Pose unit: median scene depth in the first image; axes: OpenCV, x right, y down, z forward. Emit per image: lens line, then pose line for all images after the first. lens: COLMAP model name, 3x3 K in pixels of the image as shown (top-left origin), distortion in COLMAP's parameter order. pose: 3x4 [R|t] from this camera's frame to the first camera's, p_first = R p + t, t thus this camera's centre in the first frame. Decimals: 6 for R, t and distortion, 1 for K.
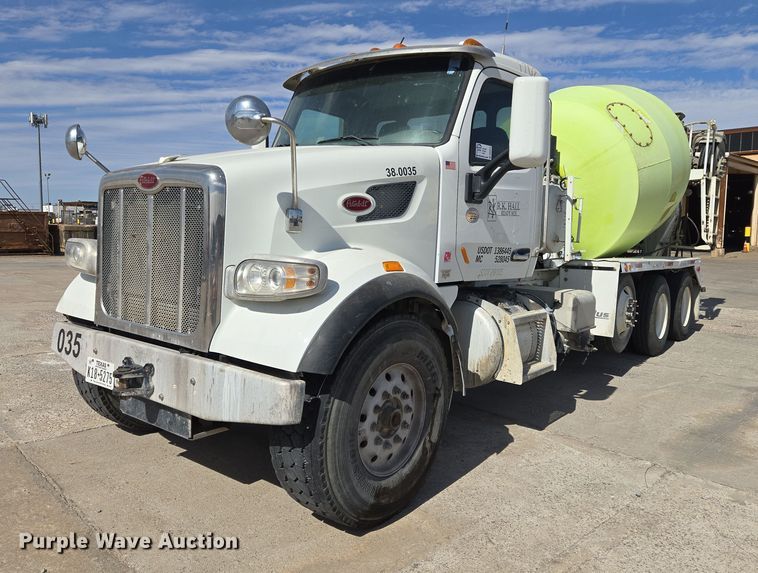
lens RADIAL K [[600.6, 0, 379.9], [0, 600.6, 250.8], [0, 0, 1]] dist [0.003533, 0.000538]
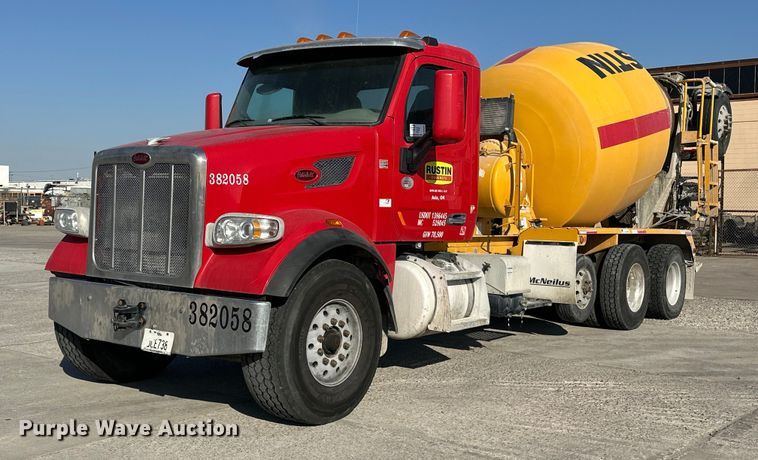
lens RADIAL K [[898.3, 0, 379.0], [0, 898.3, 230.0], [0, 0, 1]] dist [0.030706, 0.020103]
pose [[0.999706, -0.008171, 0.022809, 0.062948], [0.008430, 0.999901, -0.011273, 0.052435], [-0.022715, 0.011462, 0.999676, -0.777000]]
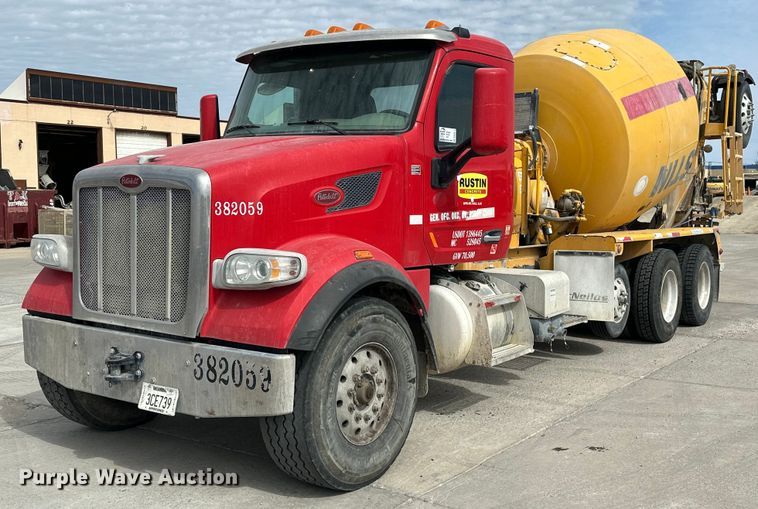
lens RADIAL K [[864.3, 0, 379.0], [0, 864.3, 254.5], [0, 0, 1]] dist [0.005929, -0.001571]
pose [[0.998720, -0.030057, 0.040674, -0.009713], [0.028464, 0.998827, 0.039175, -0.028481], [-0.041804, -0.037968, 0.998404, -0.470588]]
